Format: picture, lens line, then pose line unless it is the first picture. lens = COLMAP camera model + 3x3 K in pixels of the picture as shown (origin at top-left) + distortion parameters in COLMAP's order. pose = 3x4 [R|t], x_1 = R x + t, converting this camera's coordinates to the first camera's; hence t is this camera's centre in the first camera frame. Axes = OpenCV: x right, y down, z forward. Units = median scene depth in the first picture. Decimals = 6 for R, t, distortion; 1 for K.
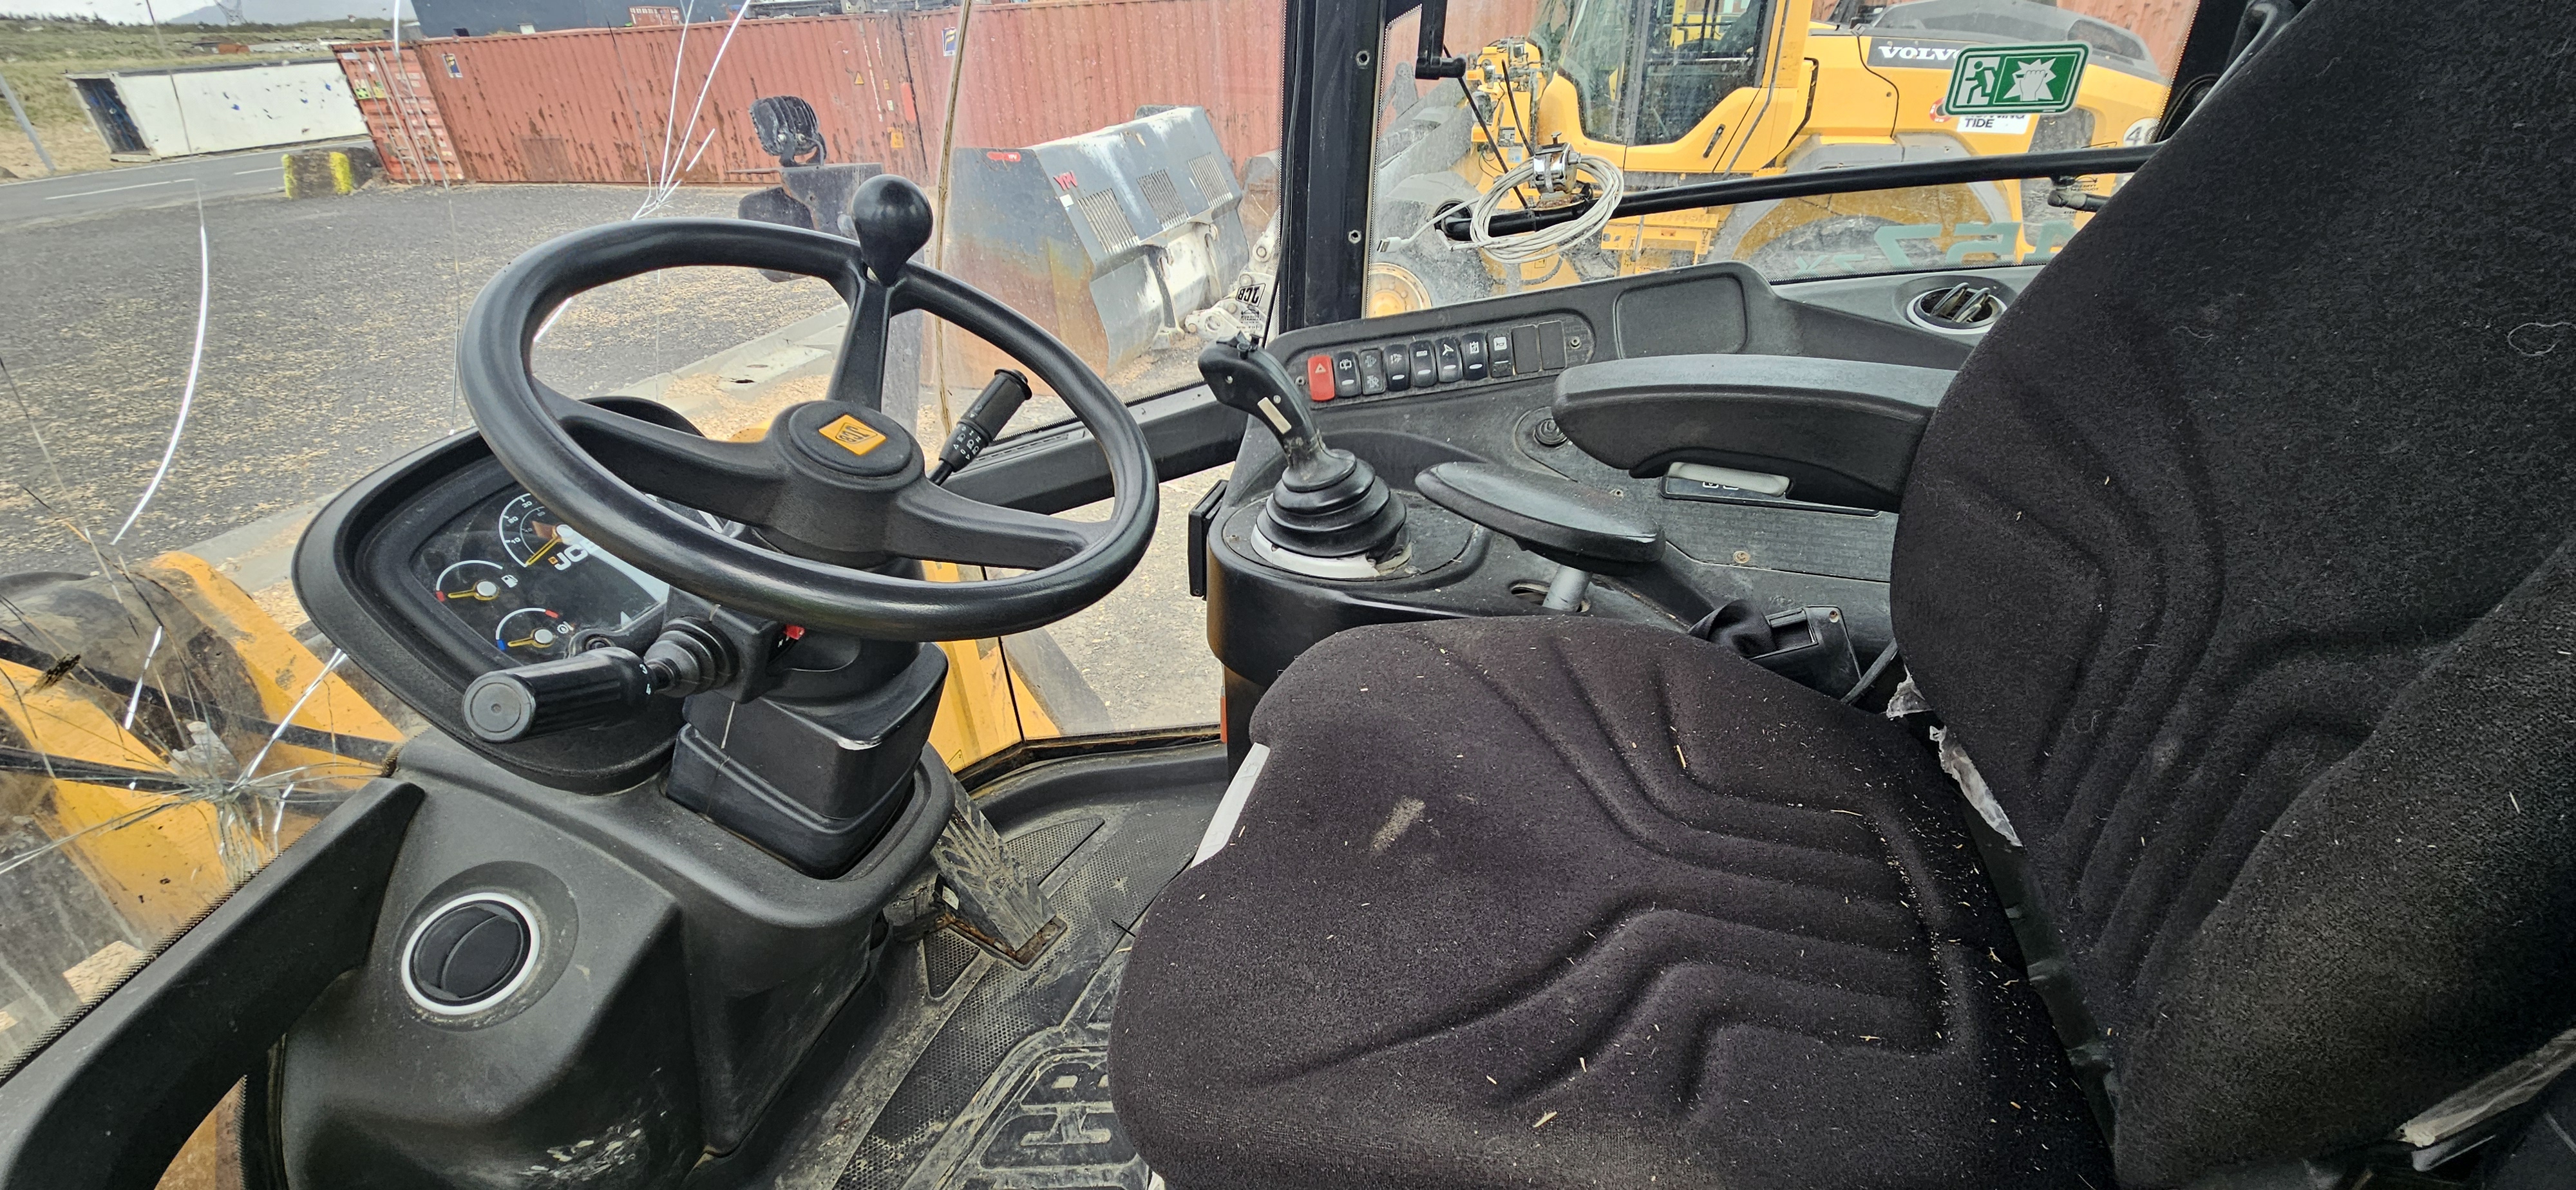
lens RADIAL K [[1040.1, 0, 1284.3], [0, 1040.1, 574.3], [0, 0, 1]] dist [-0.000093, 0.003937]
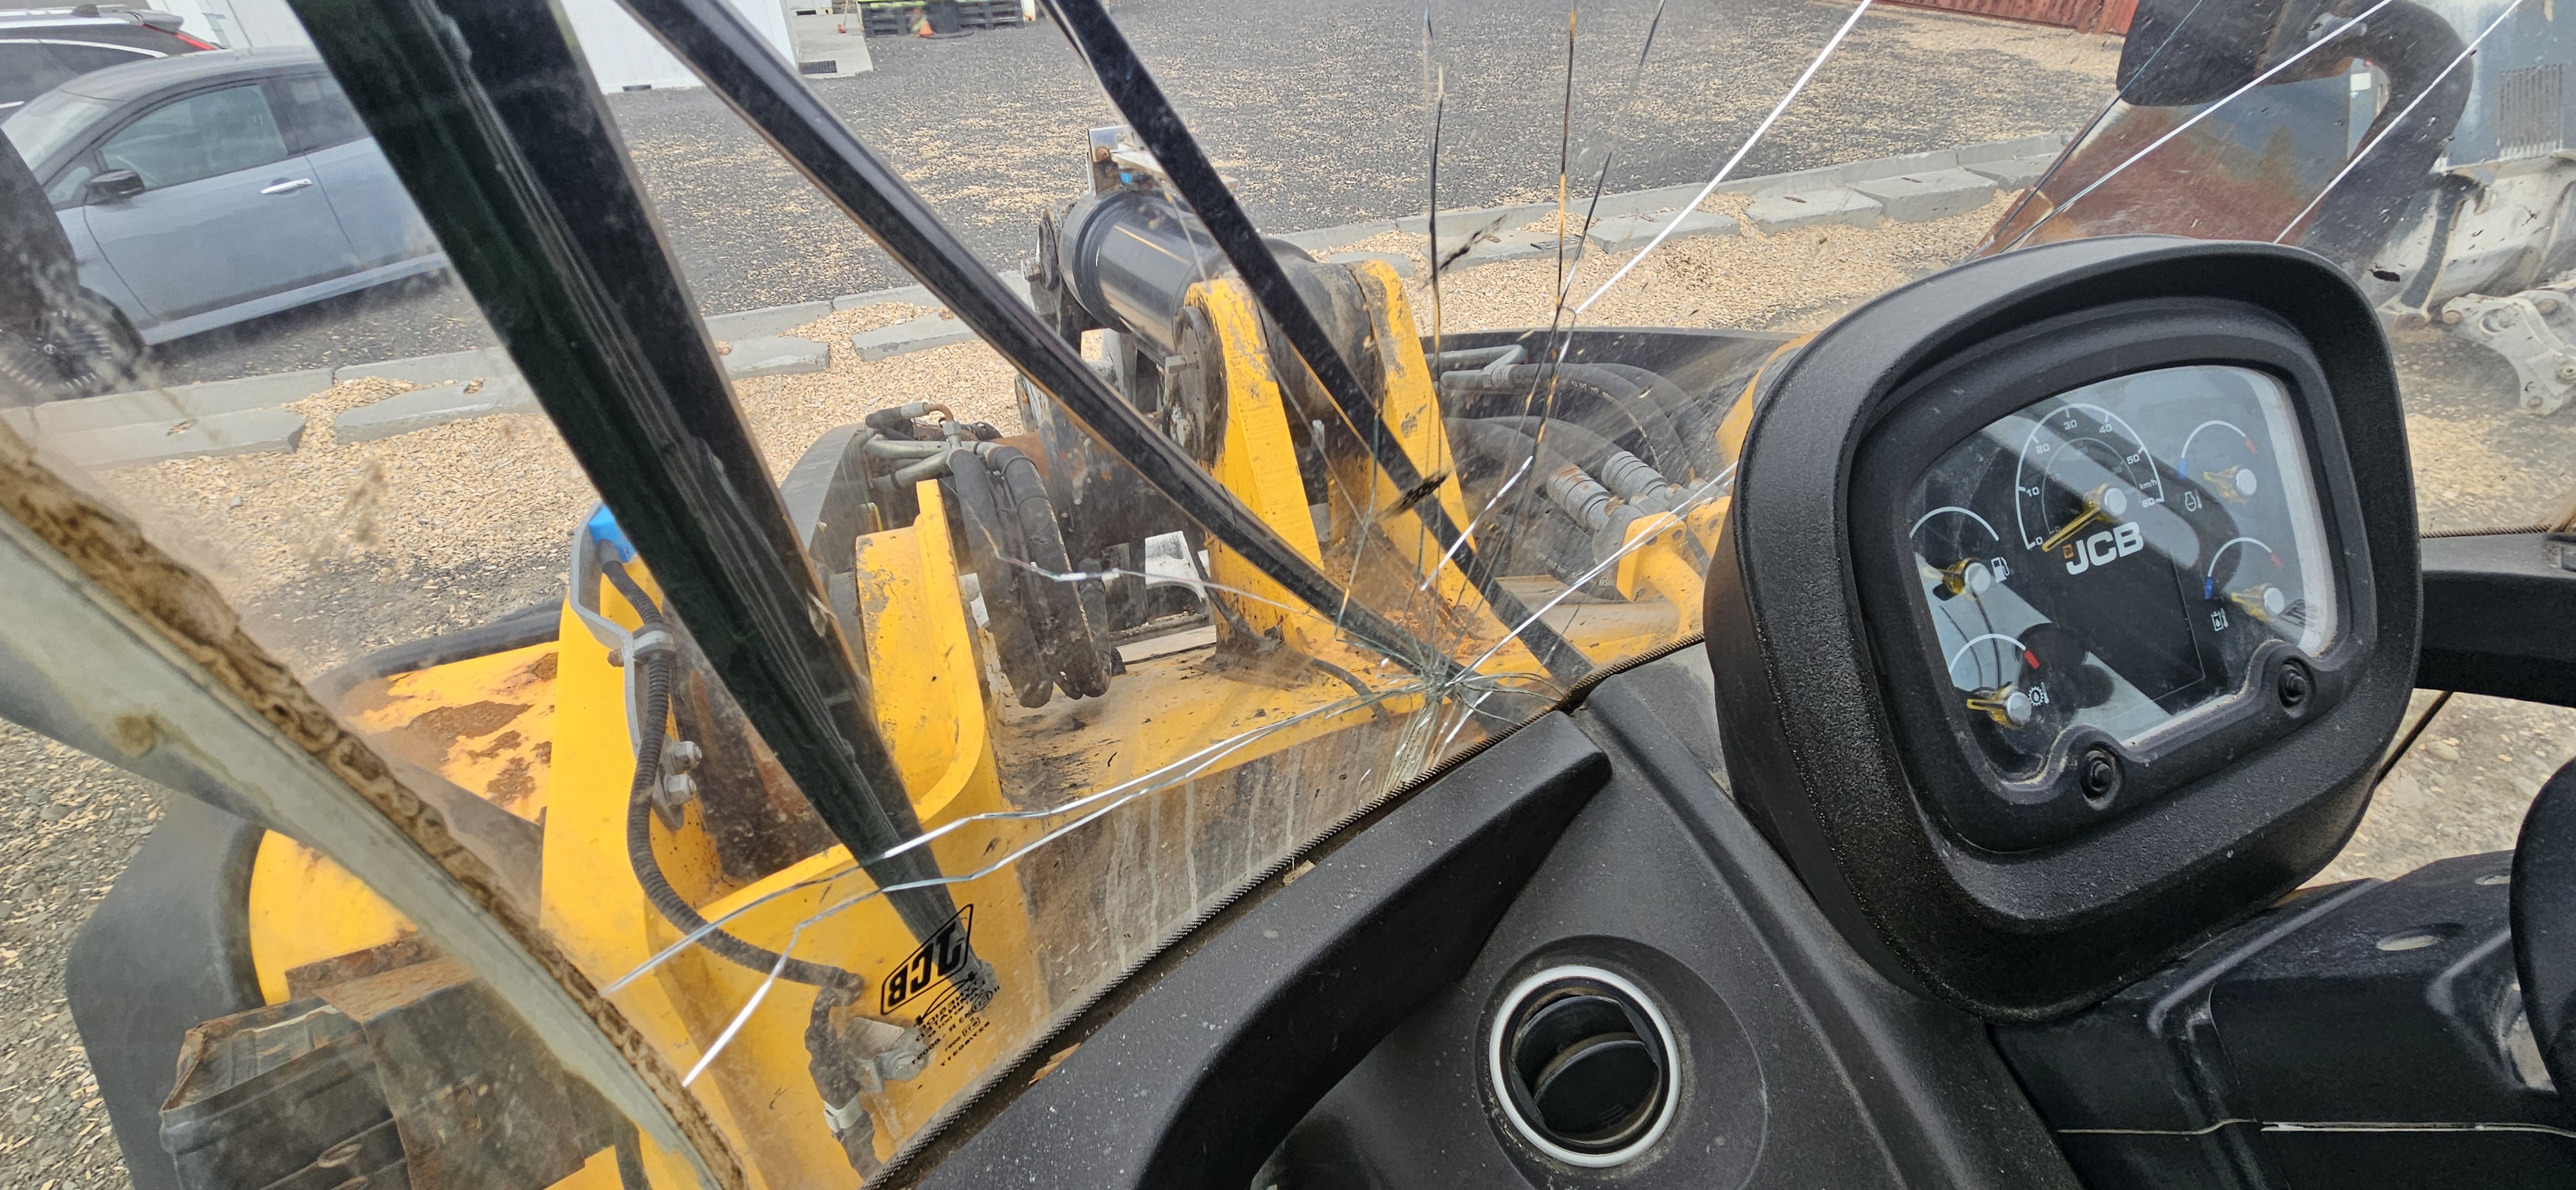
lens RADIAL K [[1040.1, 0, 1284.3], [0, 1040.1, 574.3], [0, 0, 1]] dist [-0.000093, 0.003937]
pose [[0.643970, 0.476734, -0.598354, -0.508765], [-0.390920, 0.877344, 0.278296, 0.003226], [0.657635, 0.054694, 0.751348, 0.307567]]
